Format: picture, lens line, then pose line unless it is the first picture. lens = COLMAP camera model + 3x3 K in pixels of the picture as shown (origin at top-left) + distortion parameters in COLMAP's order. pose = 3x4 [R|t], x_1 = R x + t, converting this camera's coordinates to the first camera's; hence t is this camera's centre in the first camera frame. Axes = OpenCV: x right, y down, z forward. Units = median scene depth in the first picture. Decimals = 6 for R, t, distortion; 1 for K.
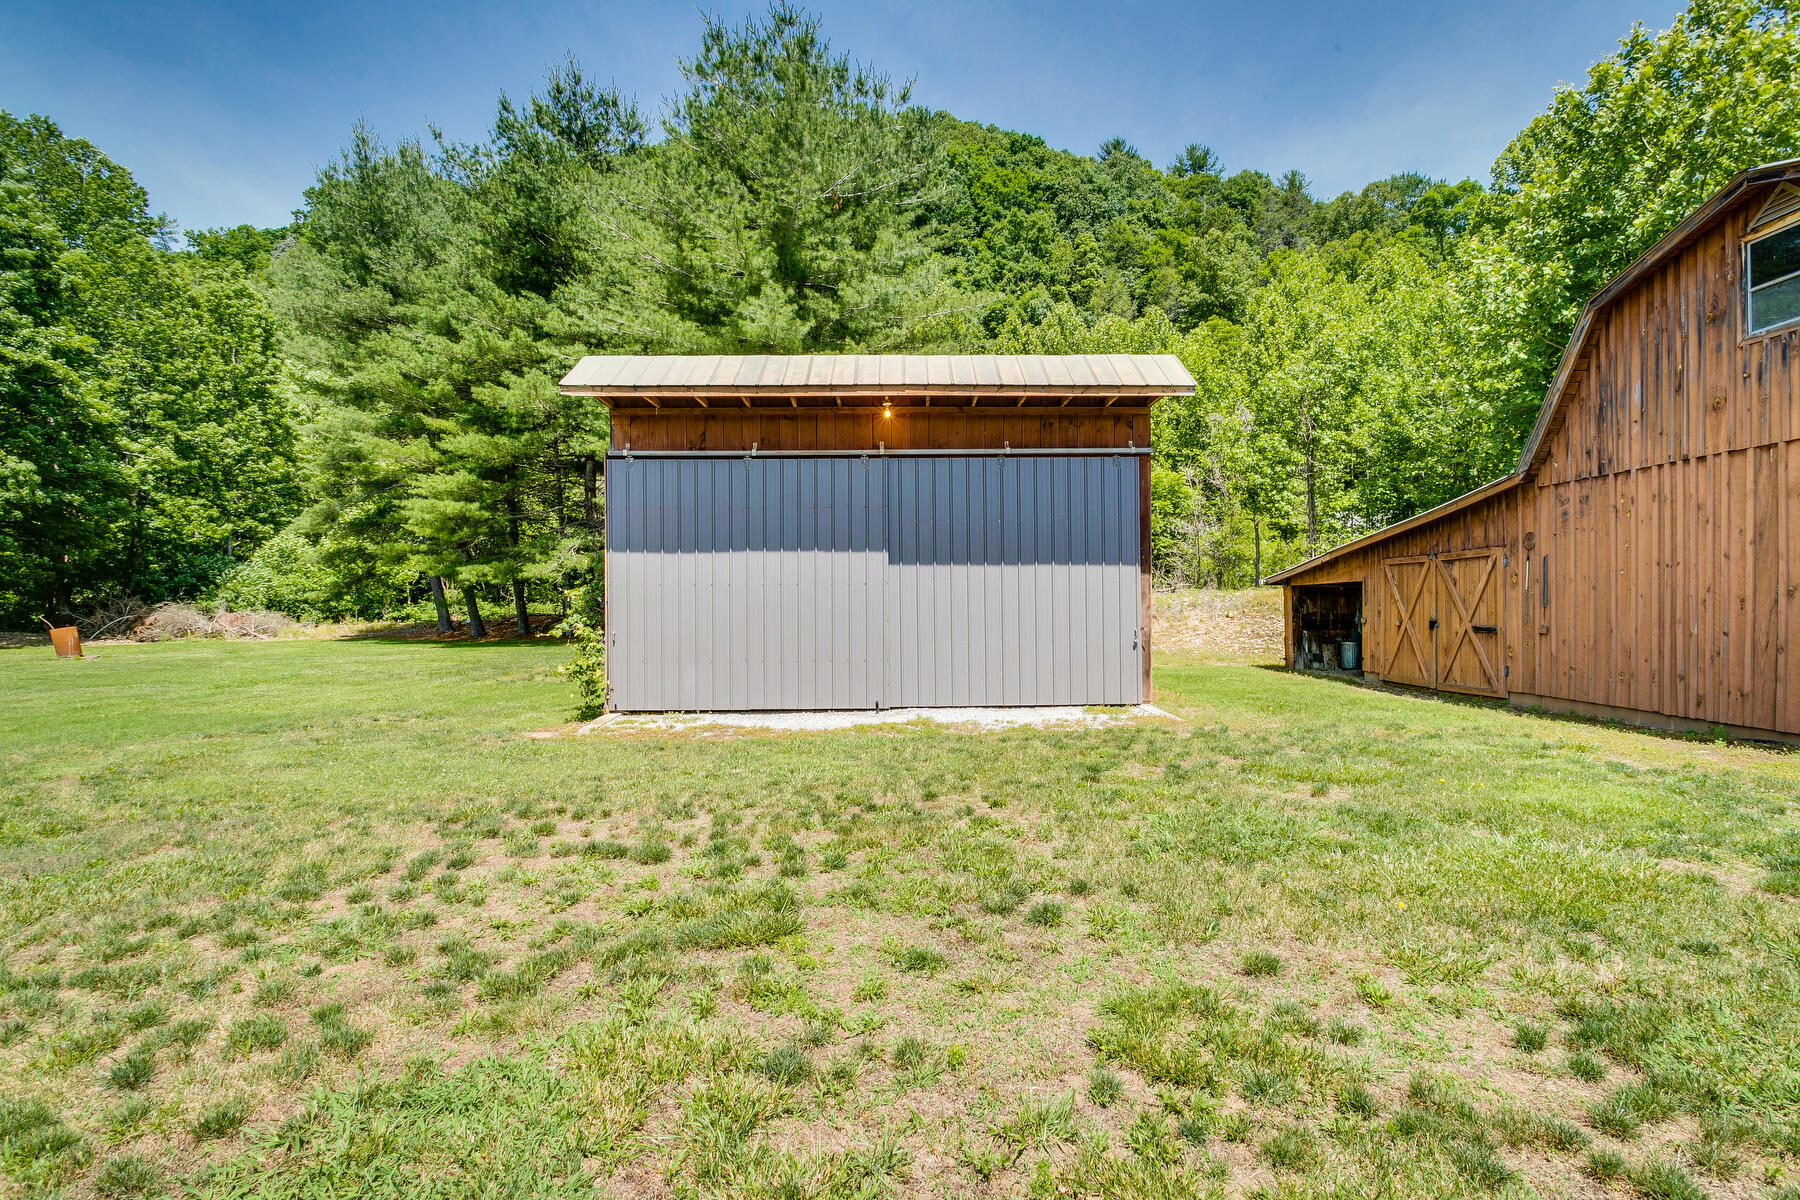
lens RADIAL K [[837.7, 0, 900.7], [0, 837.7, 590.7], [0, 0, 1]] dist [0.002537, 0.000471]
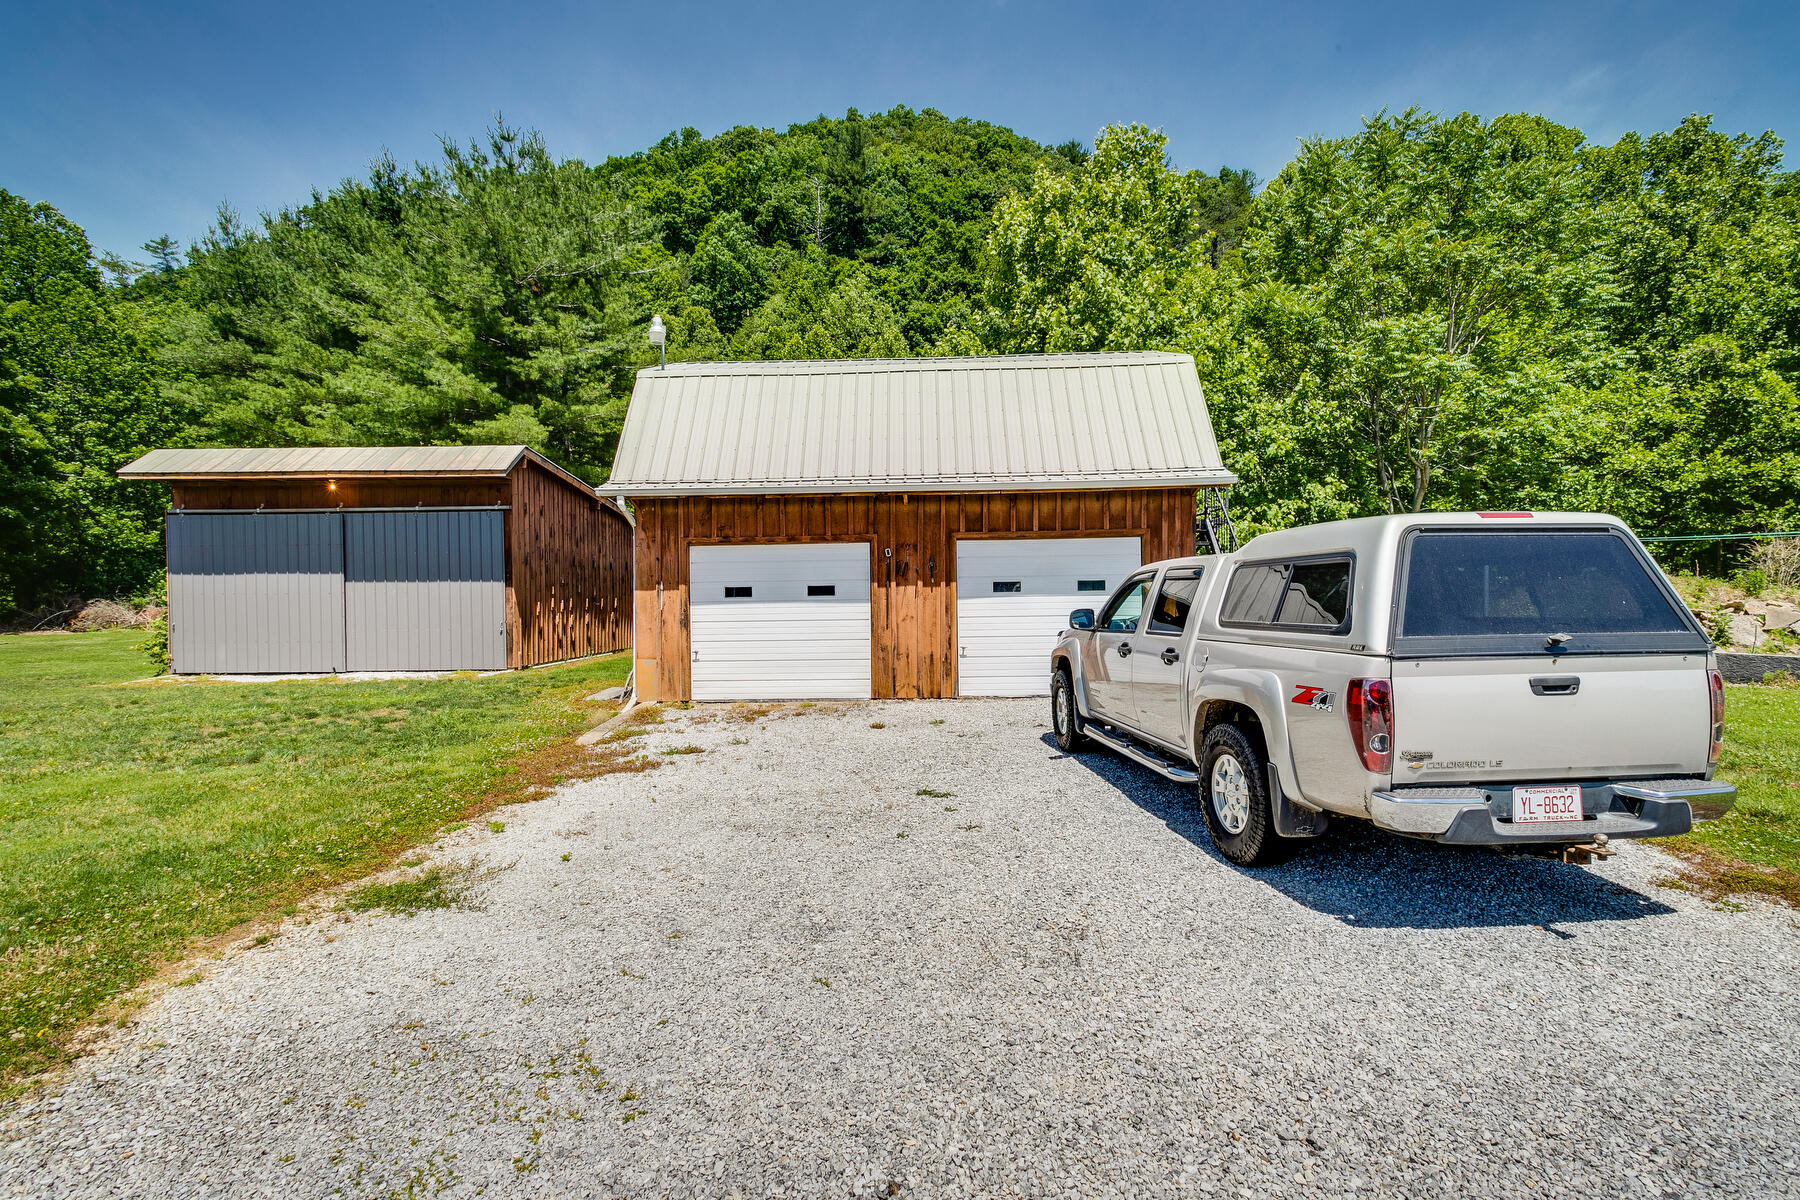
lens RADIAL K [[850.0, 0, 900.0], [0, 850.0, 592.5], [0, 0, 1]] dist [-0.000254, -0.000224]
pose [[0.999141, -0.000211, -0.041444, 0.302615], [0.000653, 0.999943, 0.010657, -0.007448], [0.041440, -0.010675, 0.999084, -0.152014]]
